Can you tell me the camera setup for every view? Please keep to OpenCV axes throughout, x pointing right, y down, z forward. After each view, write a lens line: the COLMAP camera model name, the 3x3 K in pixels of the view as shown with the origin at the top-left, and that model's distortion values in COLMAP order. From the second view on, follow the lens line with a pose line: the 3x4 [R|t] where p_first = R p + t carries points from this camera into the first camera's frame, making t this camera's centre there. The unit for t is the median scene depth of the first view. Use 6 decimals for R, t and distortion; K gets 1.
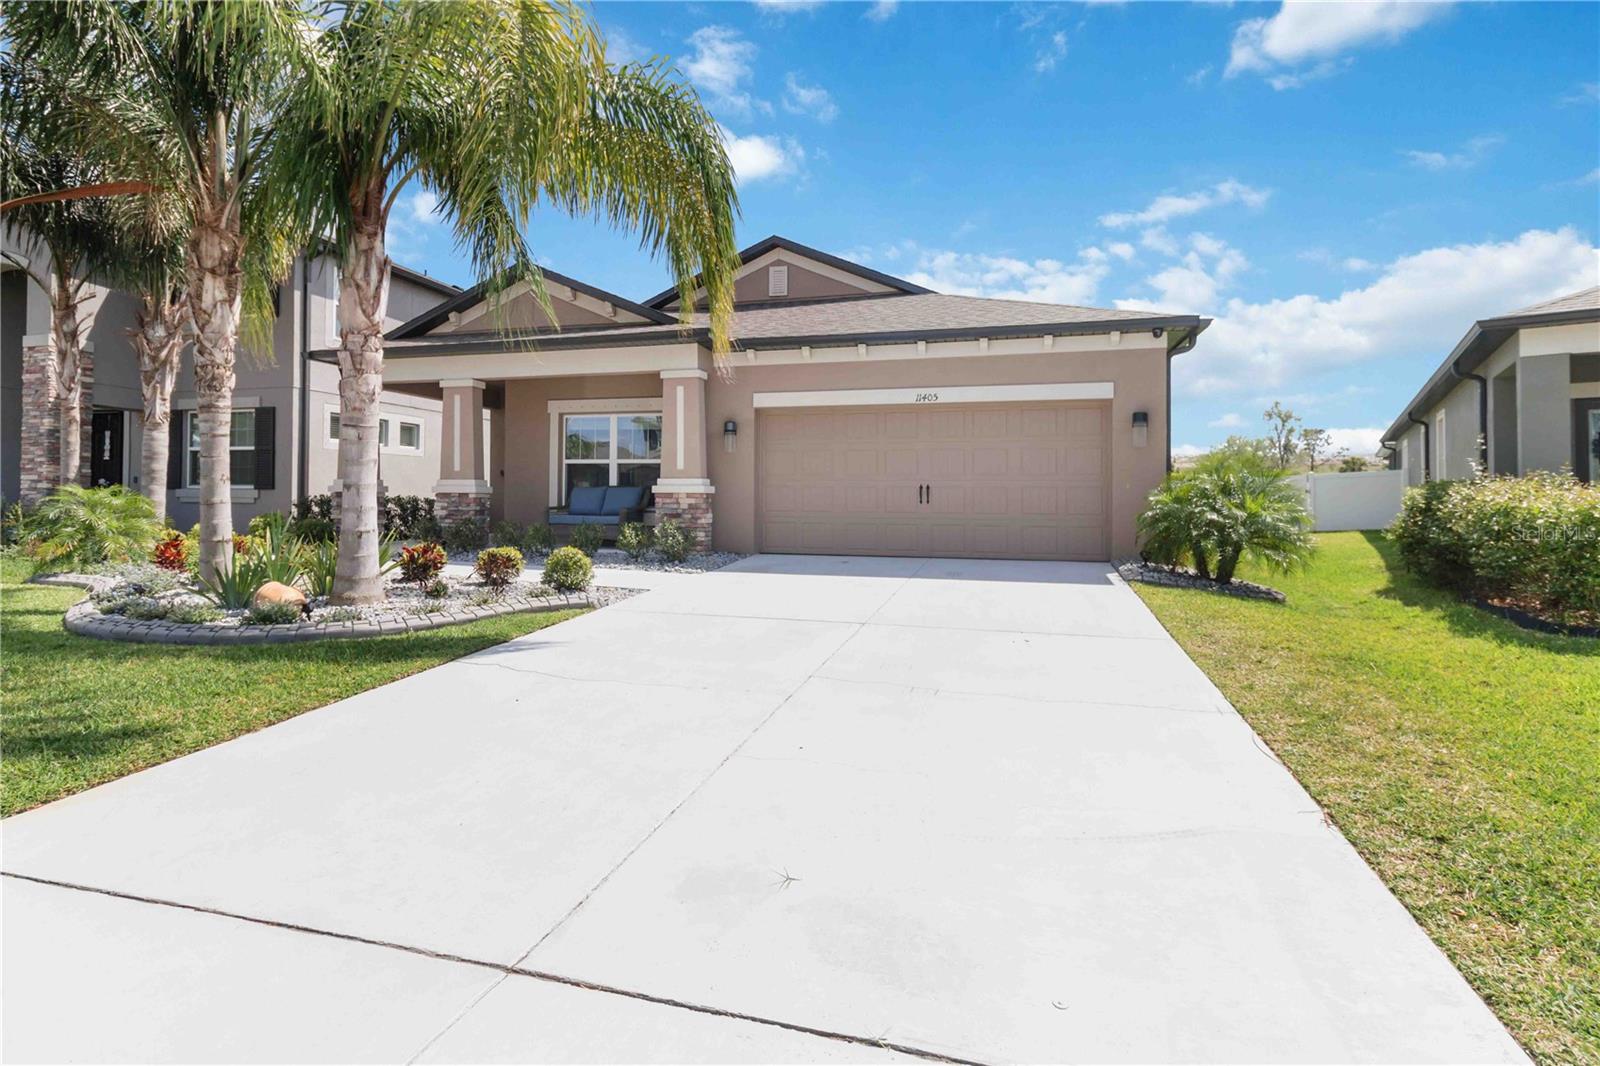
lens RADIAL K [[755.7, 0, 800.3], [0, 755.7, 494.8], [0, 0, 1]] dist [0.003000, 0.000902]
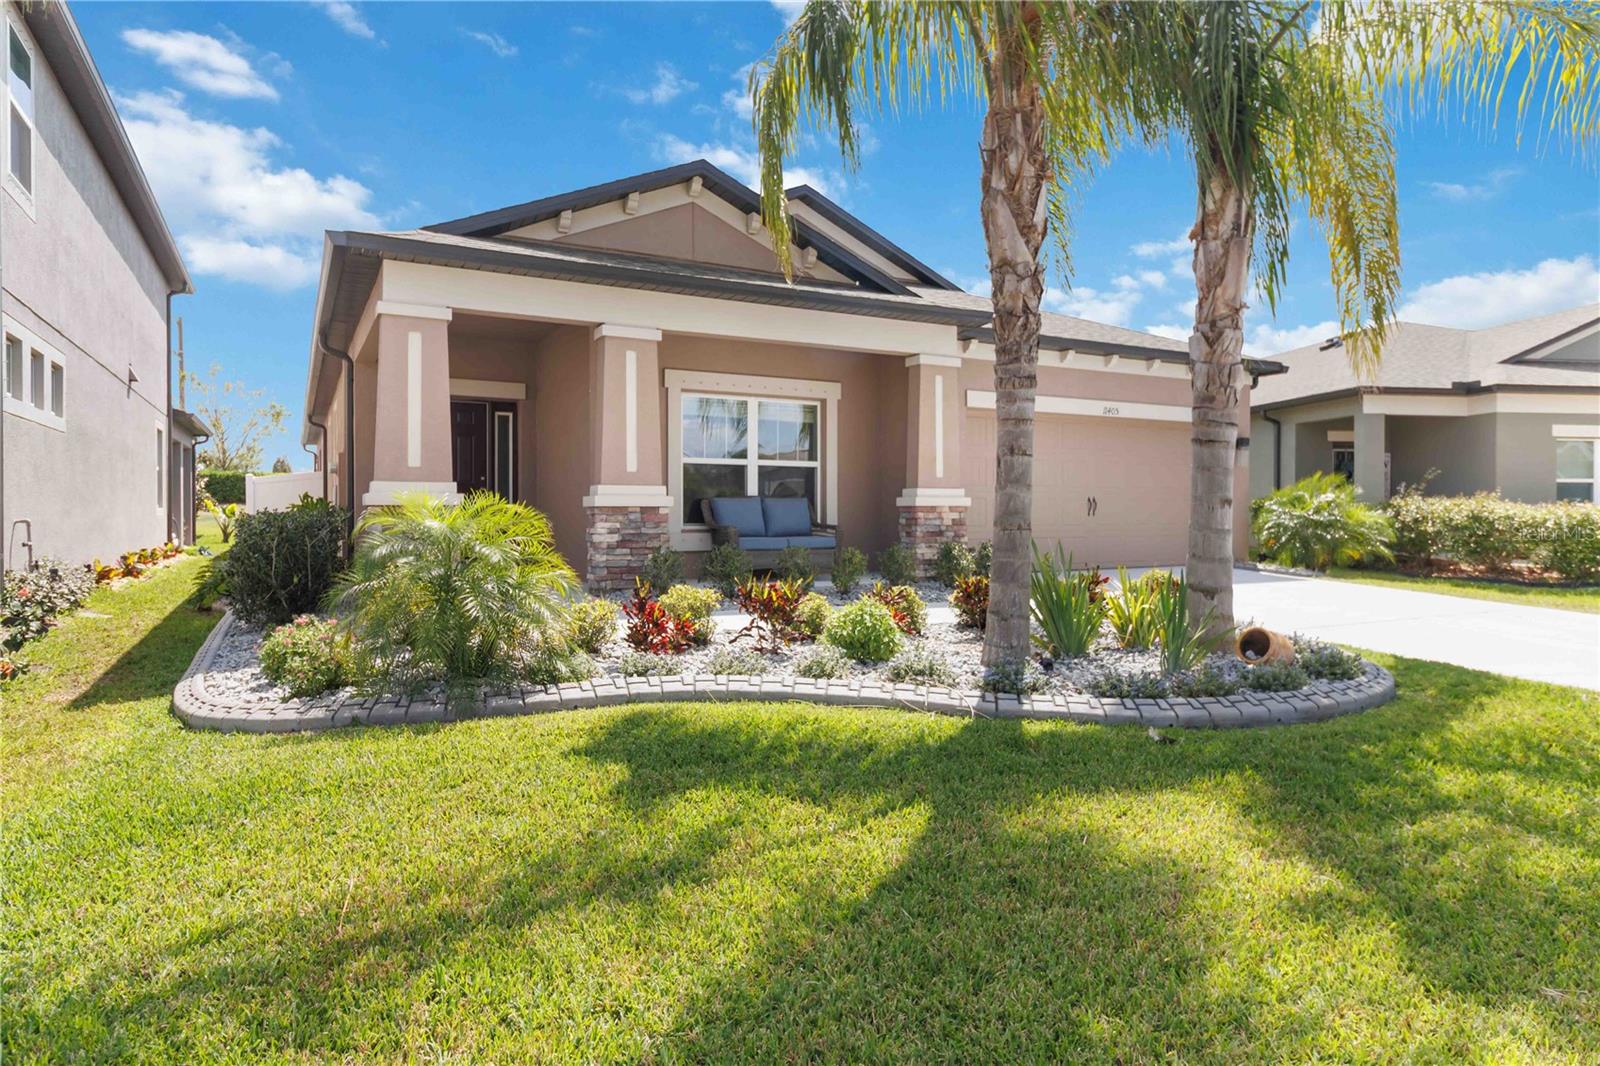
lens RADIAL K [[940.8, 0, 800.0], [0, 940.8, 533.0], [0, 0, 1]] dist [0.000260, -0.000024]
pose [[0.727118, -0.022895, 0.686130, -0.972817], [-0.000317, 0.999432, 0.033686, -0.007618], [-0.686512, -0.024711, 0.726698, 0.358339]]
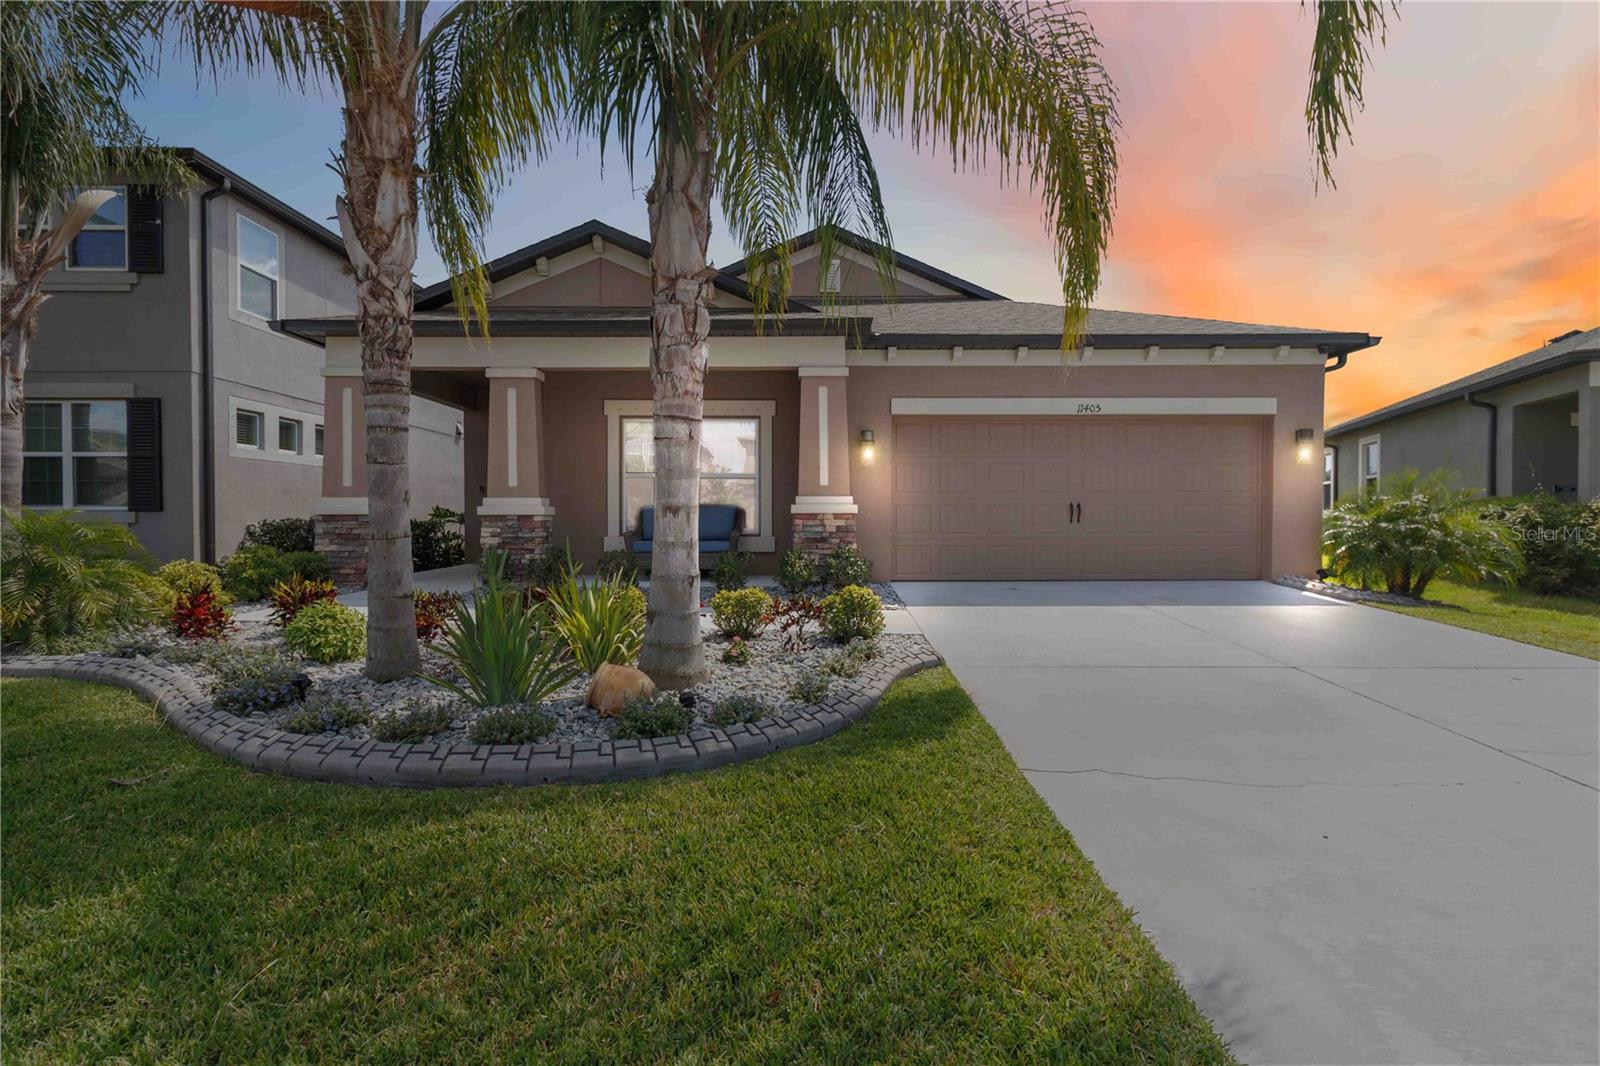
lens RADIAL K [[741.9, 0, 796.0], [0, 741.9, 530.6], [0, 0, 1]] dist [0.004589, 0.000308]
pose [[0.965971, -0.013184, 0.258313, -0.403518], [0.006467, 0.999619, 0.026837, -0.005624], [-0.258568, -0.024254, 0.965688, 0.206430]]
